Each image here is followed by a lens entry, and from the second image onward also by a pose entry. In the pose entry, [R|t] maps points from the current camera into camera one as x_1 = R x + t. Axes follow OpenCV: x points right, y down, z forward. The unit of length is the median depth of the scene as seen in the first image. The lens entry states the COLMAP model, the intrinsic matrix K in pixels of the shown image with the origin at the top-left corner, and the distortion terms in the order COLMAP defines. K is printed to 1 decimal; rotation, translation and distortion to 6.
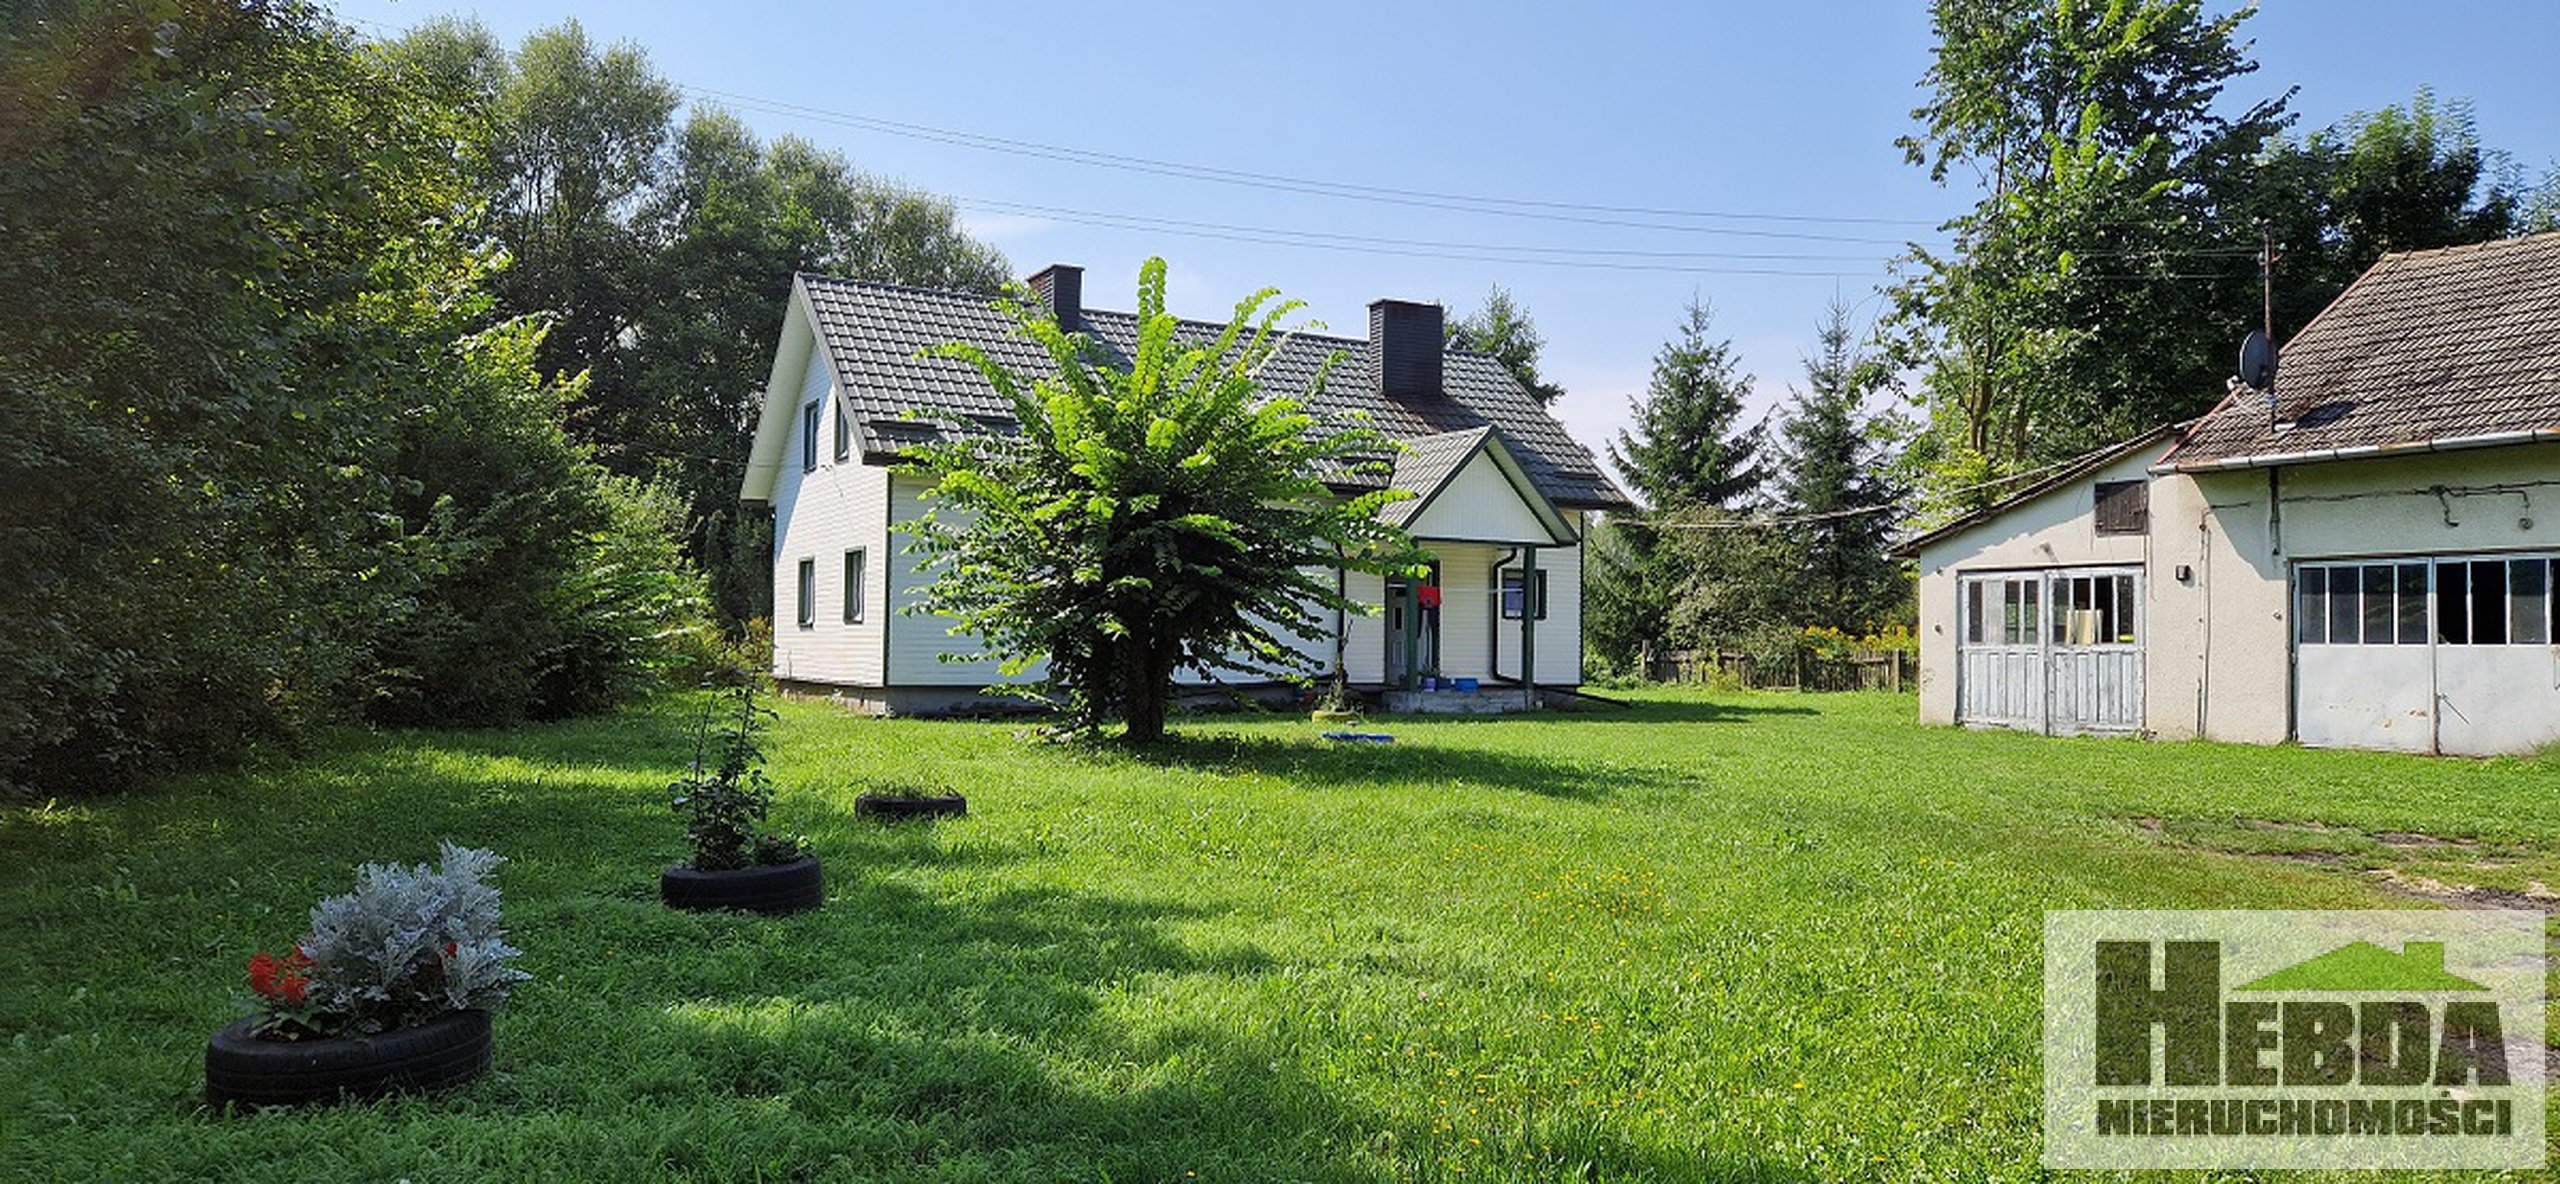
lens RADIAL K [[1657.6, 0, 1289.8], [0, 1657.6, 602.9], [0, 0, 1]] dist [0.078795, -0.083234]
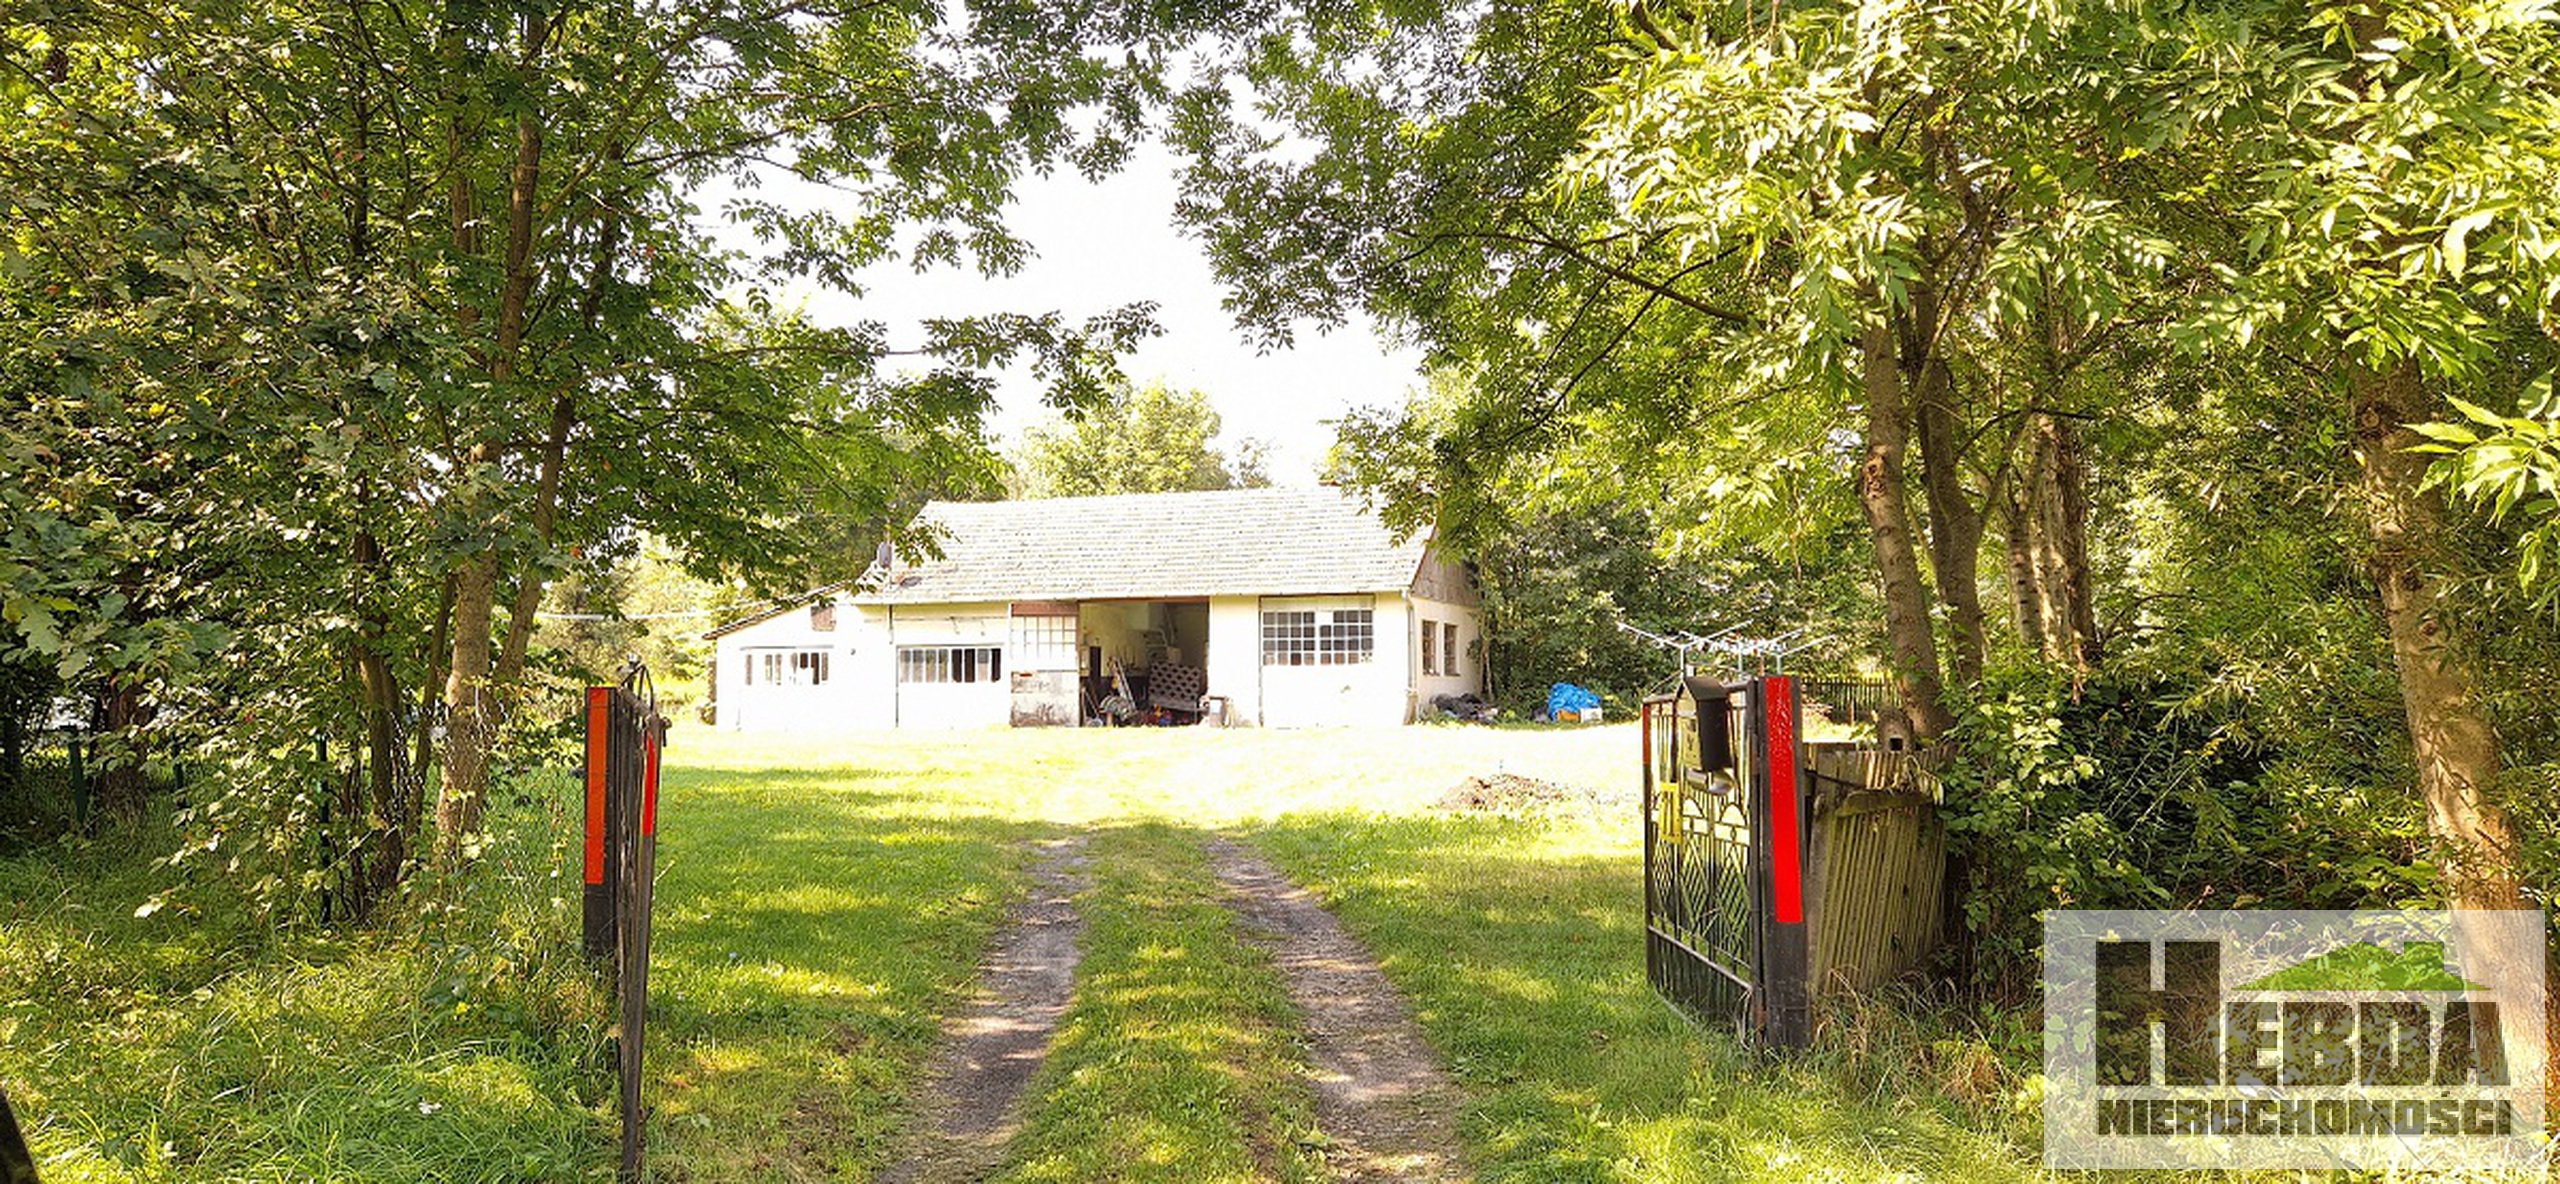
lens RADIAL K [[1657.6, 0, 1289.8], [0, 1657.6, 602.9], [0, 0, 1]] dist [0.078795, -0.083234]
pose [[0.693184, 0.023356, 0.720383, -0.478006], [-0.001938, 0.999532, -0.030541, -0.012630], [-0.720758, 0.019775, 0.692904, -0.680447]]
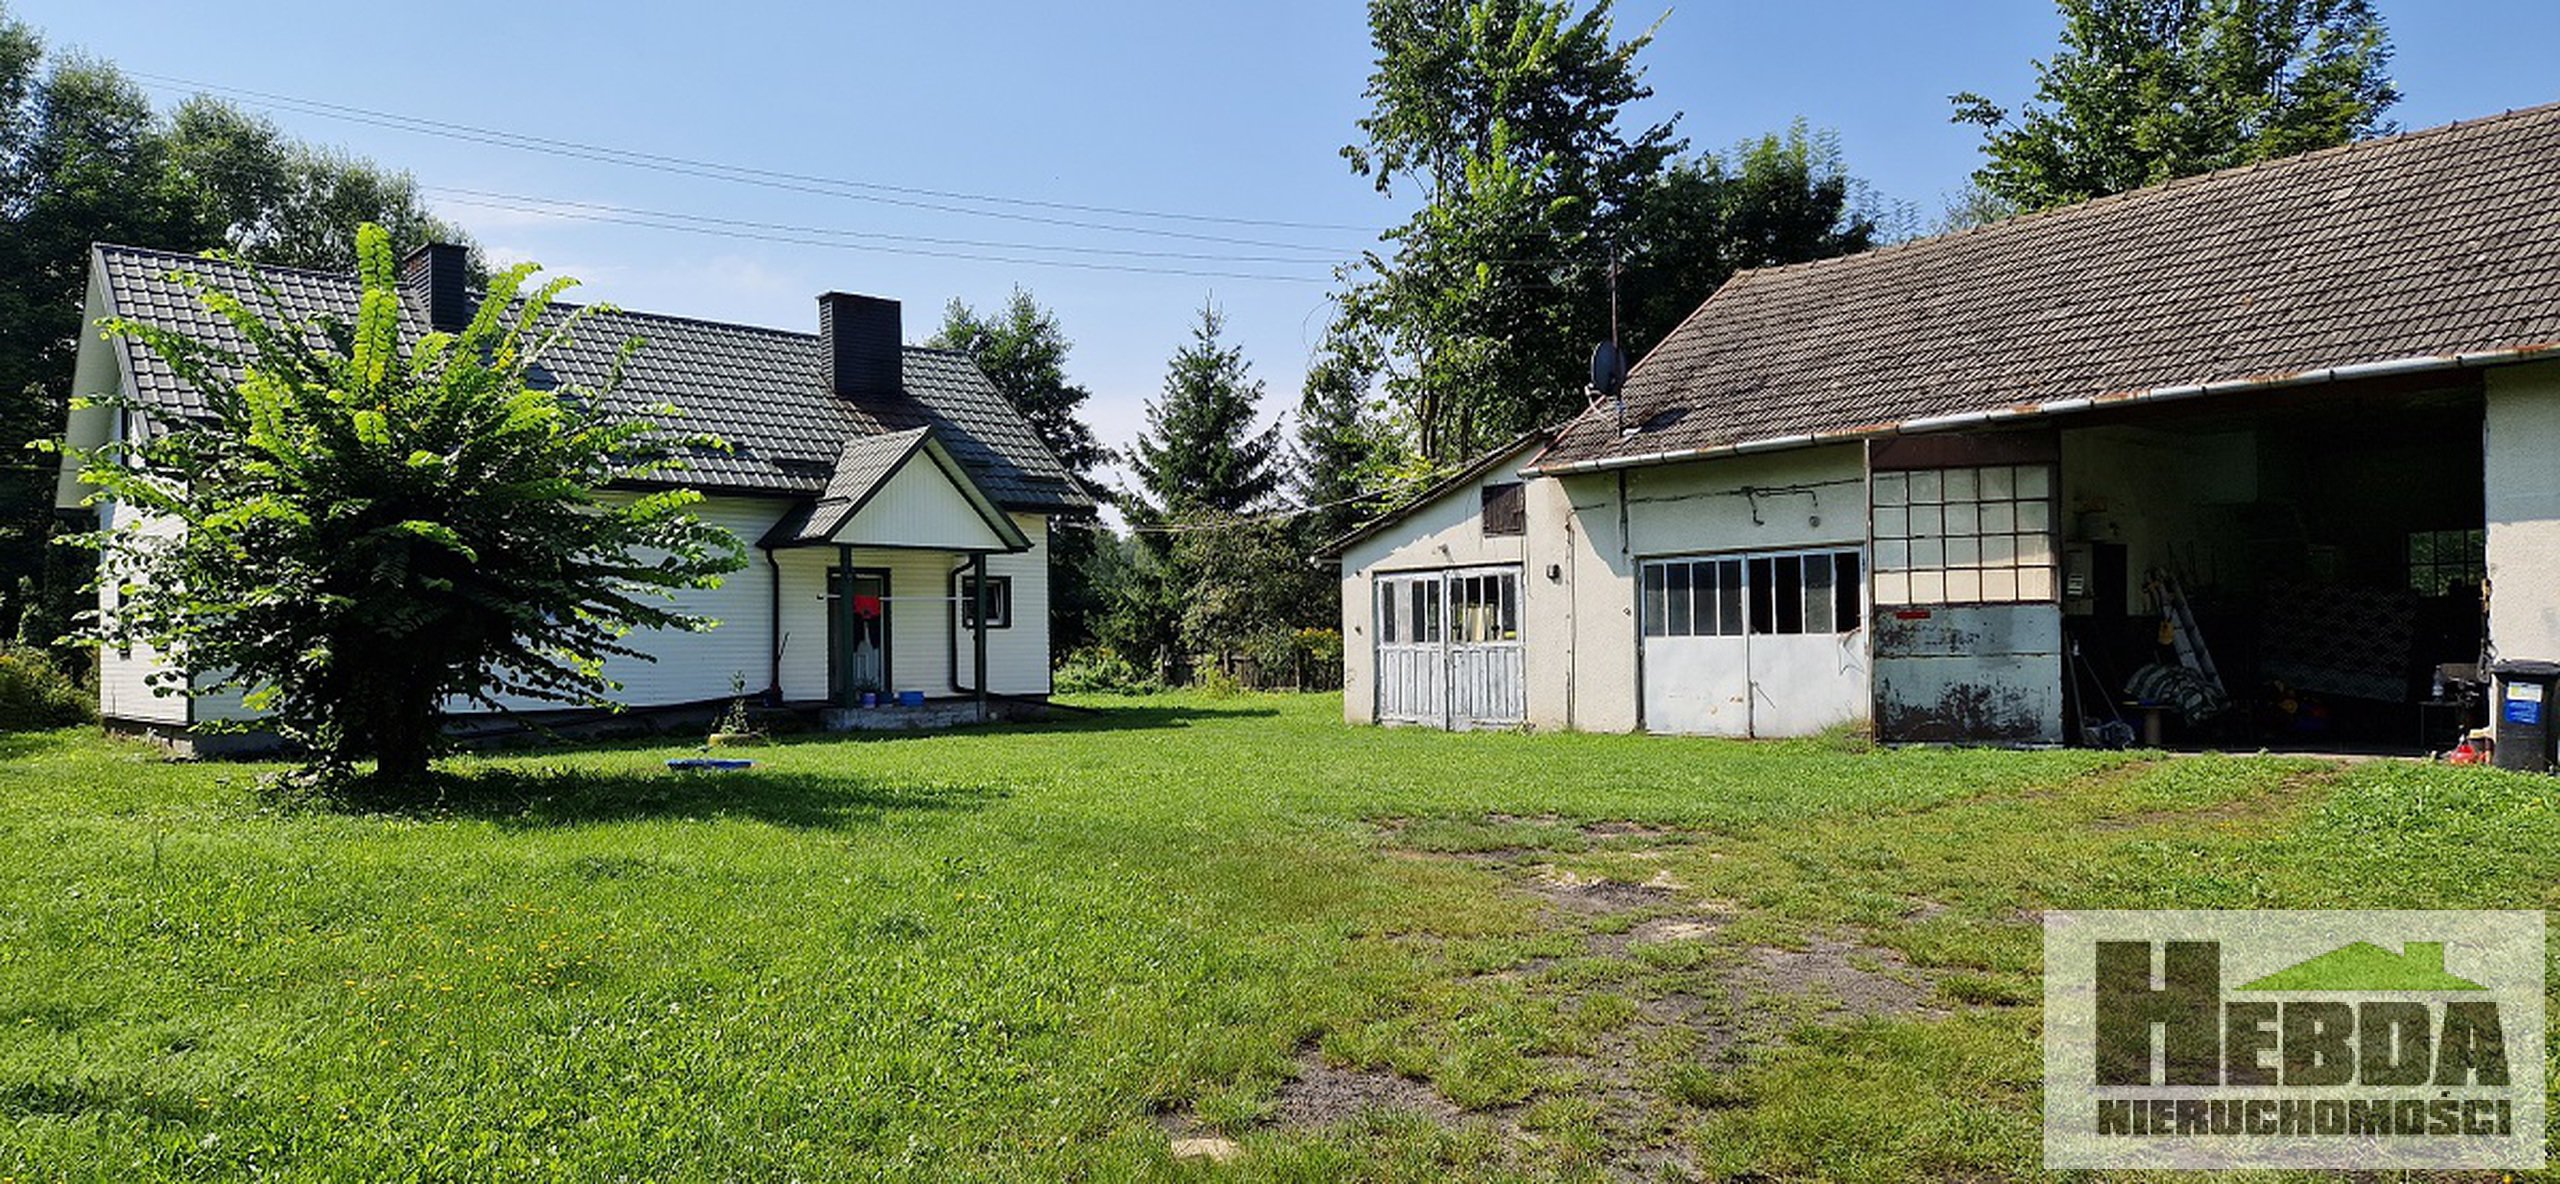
lens RADIAL K [[1657.6, 0, 1289.8], [0, 1657.6, 602.9], [0, 0, 1]] dist [0.078795, -0.083234]
pose [[0.976325, -0.018702, 0.215499, 0.118268], [0.019426, 0.999811, -0.001239, -0.000105], [-0.215435, 0.005396, 0.976503, 0.023452]]
